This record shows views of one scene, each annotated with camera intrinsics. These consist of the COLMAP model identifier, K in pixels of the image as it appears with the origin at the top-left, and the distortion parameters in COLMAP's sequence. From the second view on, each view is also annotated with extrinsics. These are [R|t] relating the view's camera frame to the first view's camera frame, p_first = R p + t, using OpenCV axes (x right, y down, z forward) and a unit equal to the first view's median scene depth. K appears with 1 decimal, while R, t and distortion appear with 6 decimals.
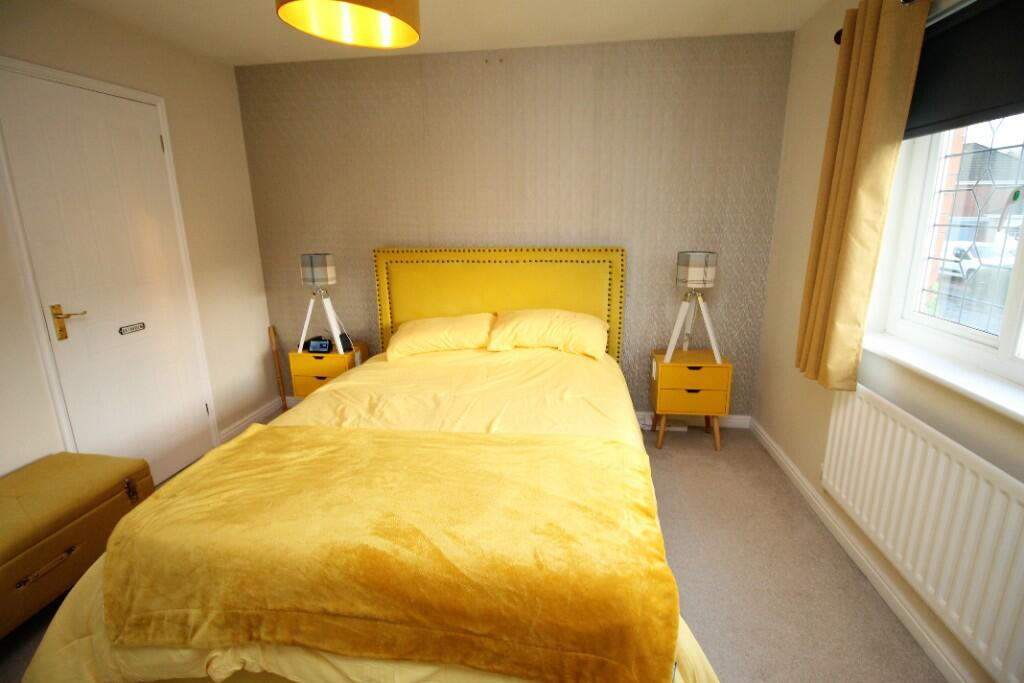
lens RADIAL K [[452.8, 0, 512.0], [0, 452.8, 341.5], [0, 0, 1]] dist [-0.001548, -0.030578]
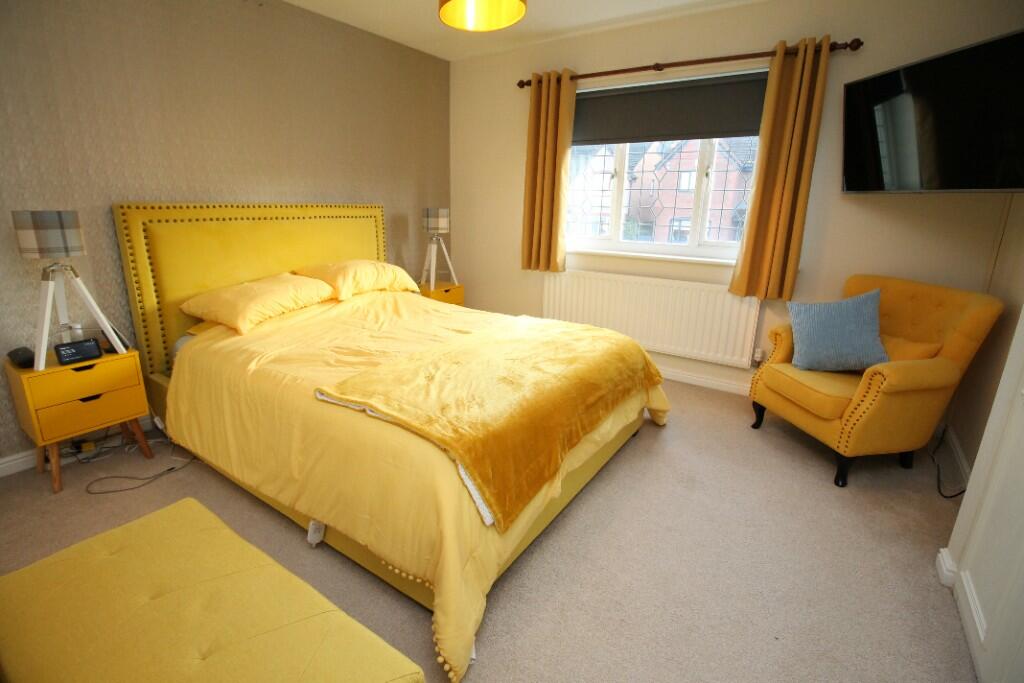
lens RADIAL K [[477.6, 0, 510.3], [0, 477.6, 330.8], [0, 0, 1]] dist [-0.000197, -0.013390]
pose [[0.435000, -0.221854, 0.872672, -0.867650], [0.176443, 0.971384, 0.158997, -0.020644], [-0.882974, 0.084813, 0.461697, 0.132550]]
